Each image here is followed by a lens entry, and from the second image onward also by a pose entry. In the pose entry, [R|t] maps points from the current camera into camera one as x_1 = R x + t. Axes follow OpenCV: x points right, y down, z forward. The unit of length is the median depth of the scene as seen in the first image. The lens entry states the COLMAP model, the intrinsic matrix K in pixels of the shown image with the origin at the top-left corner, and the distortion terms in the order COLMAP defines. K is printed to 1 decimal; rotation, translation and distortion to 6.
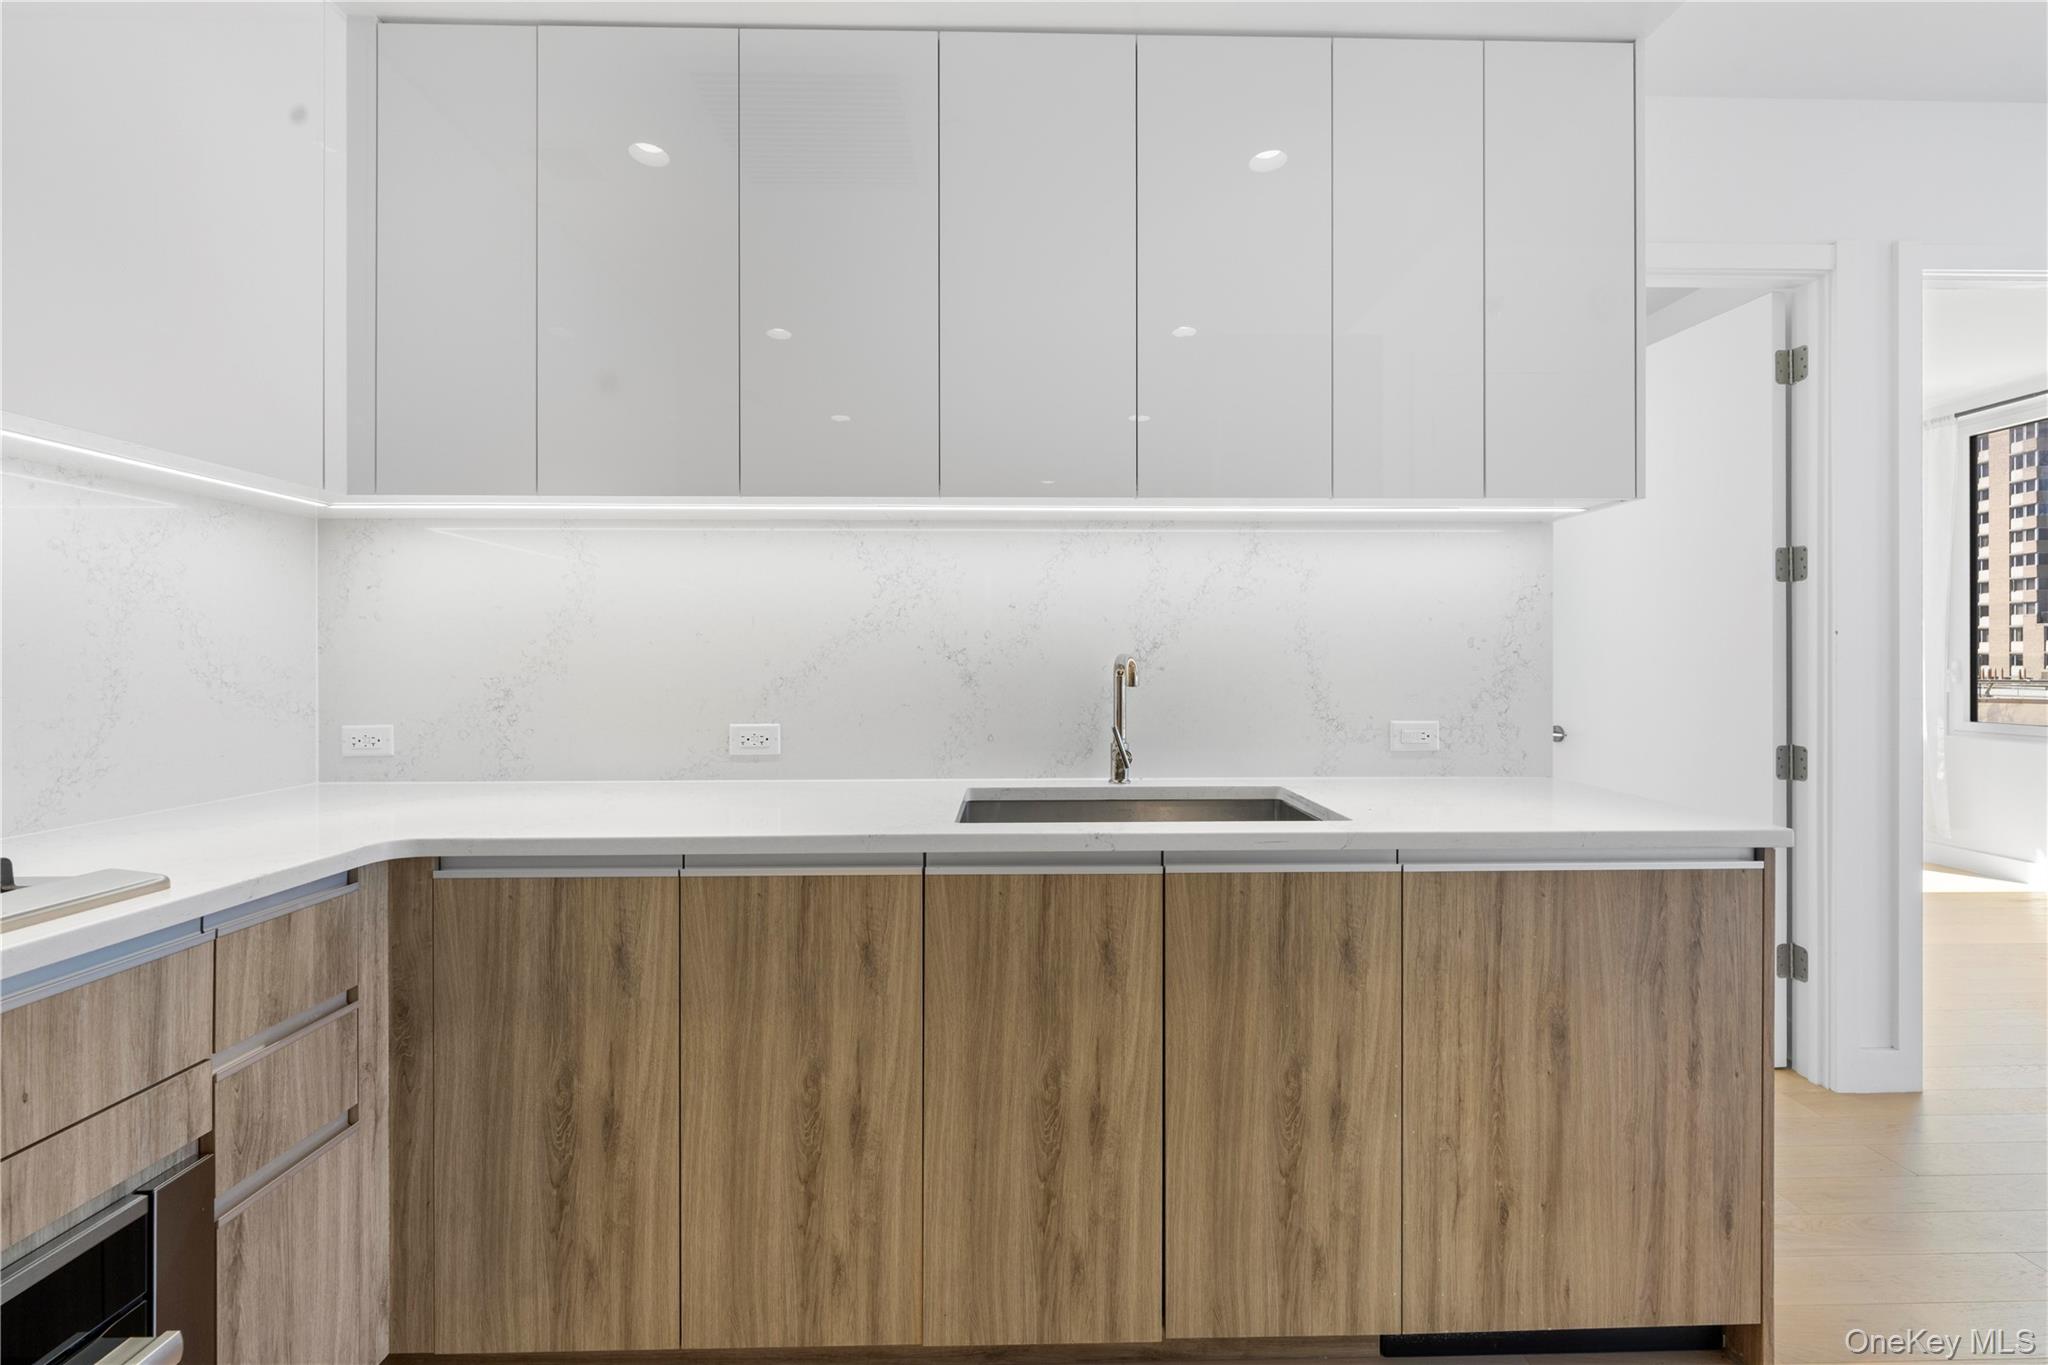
lens RADIAL K [[833.8, 0, 1029.7], [0, 833.8, 668.2], [0, 0, 1]] dist [-0.000384, -0.000399]
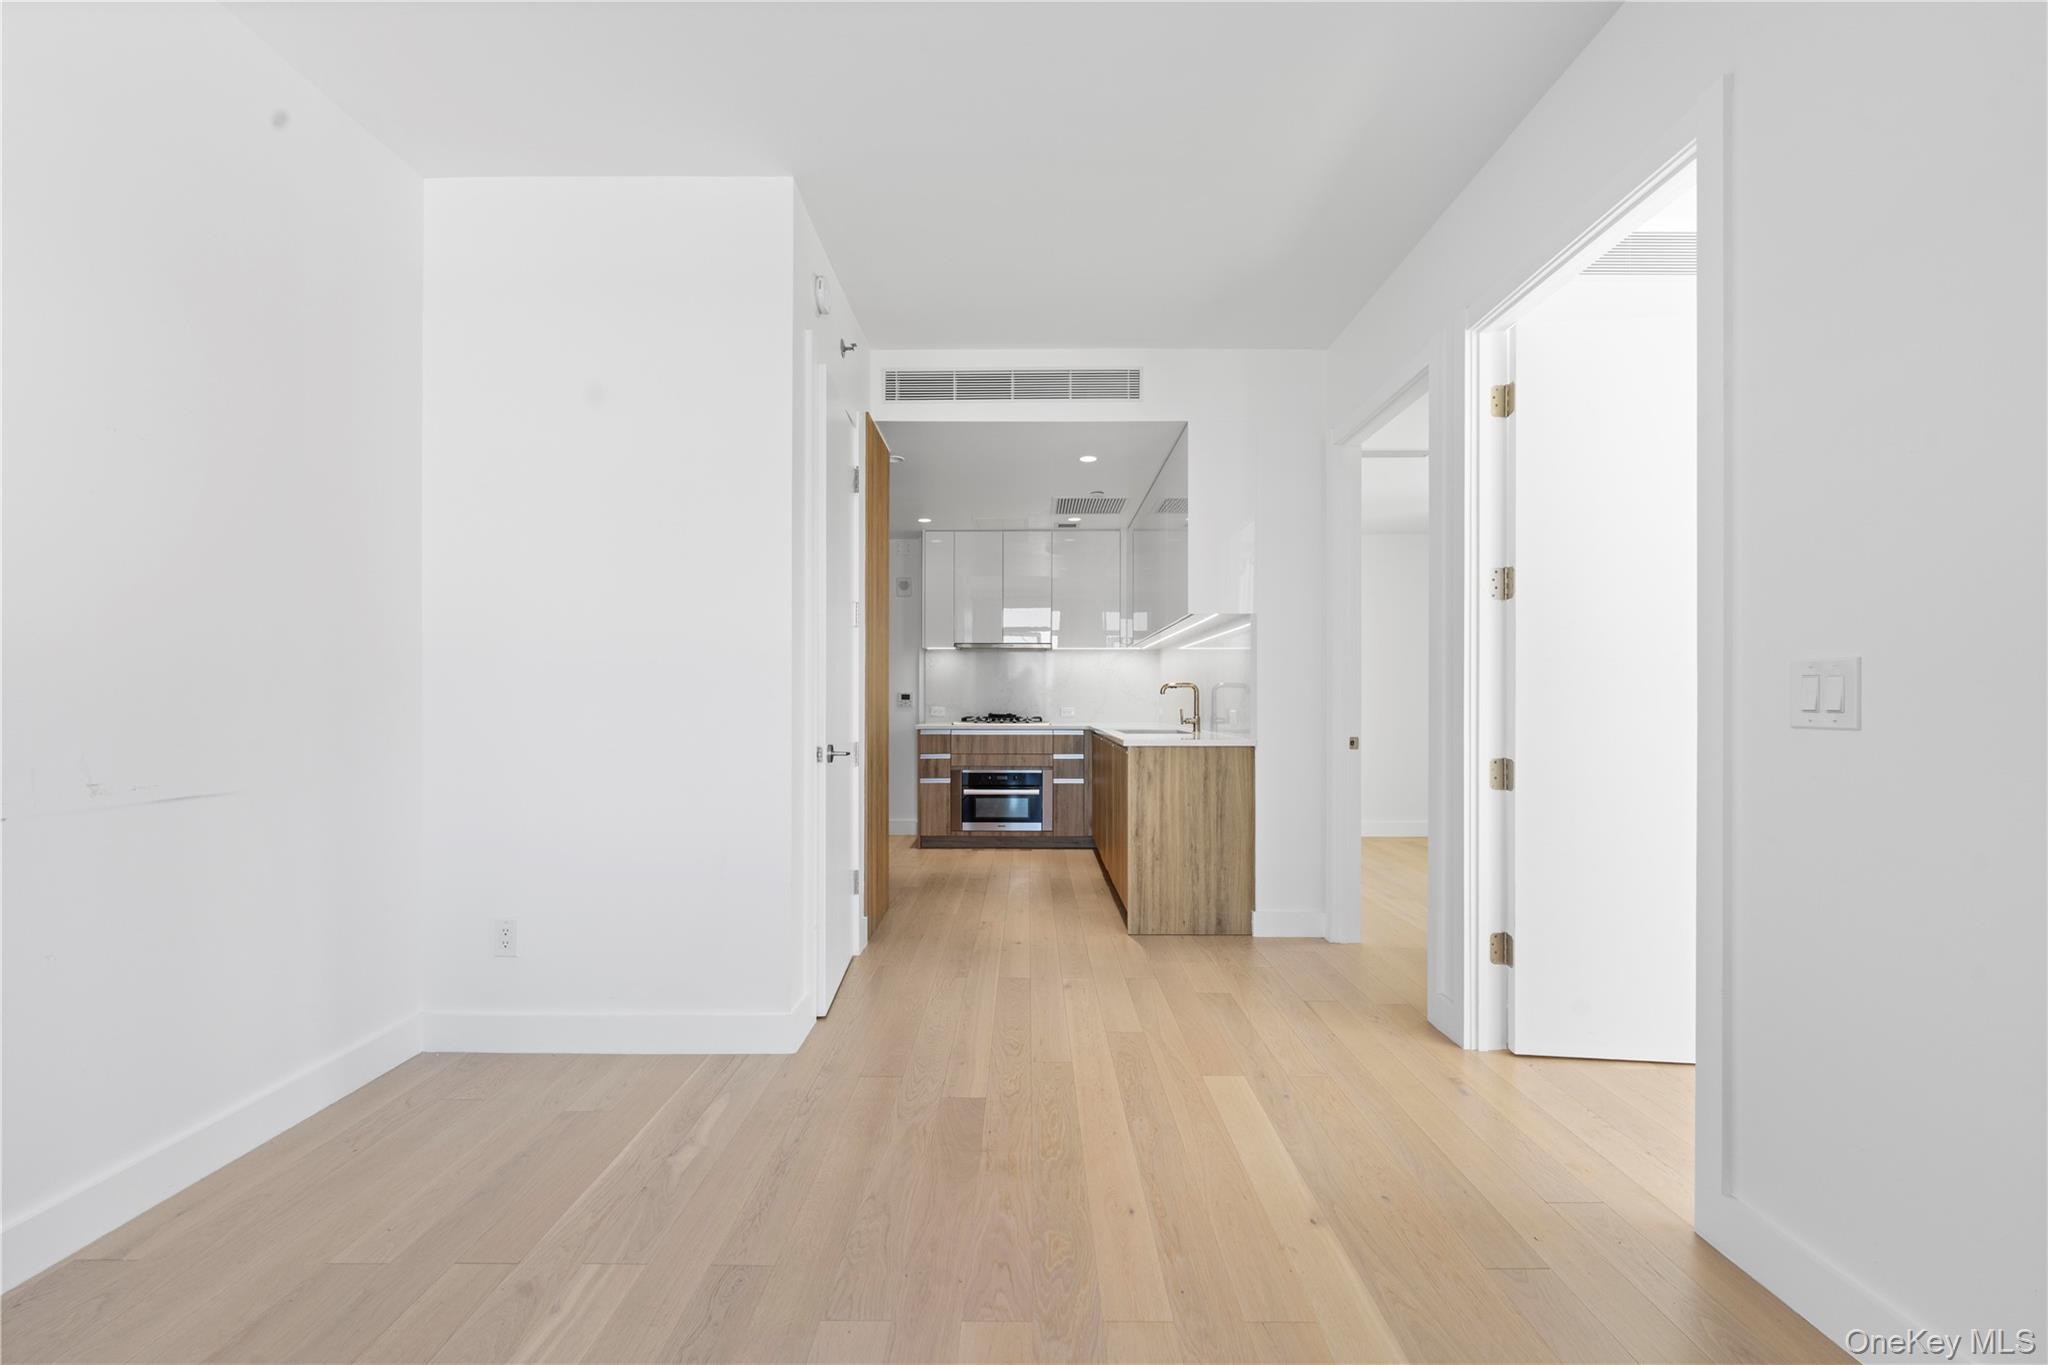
lens RADIAL K [[817.3, 0, 1025.3], [0, 817.3, 699.7], [0, 0, 1]] dist [0.001177, -0.000027]
pose [[-0.024792, 0.001857, -0.999691, 3.812015], [-0.007538, 0.999969, 0.002045, 0.048617], [0.999664, 0.007587, -0.024777, 0.727431]]
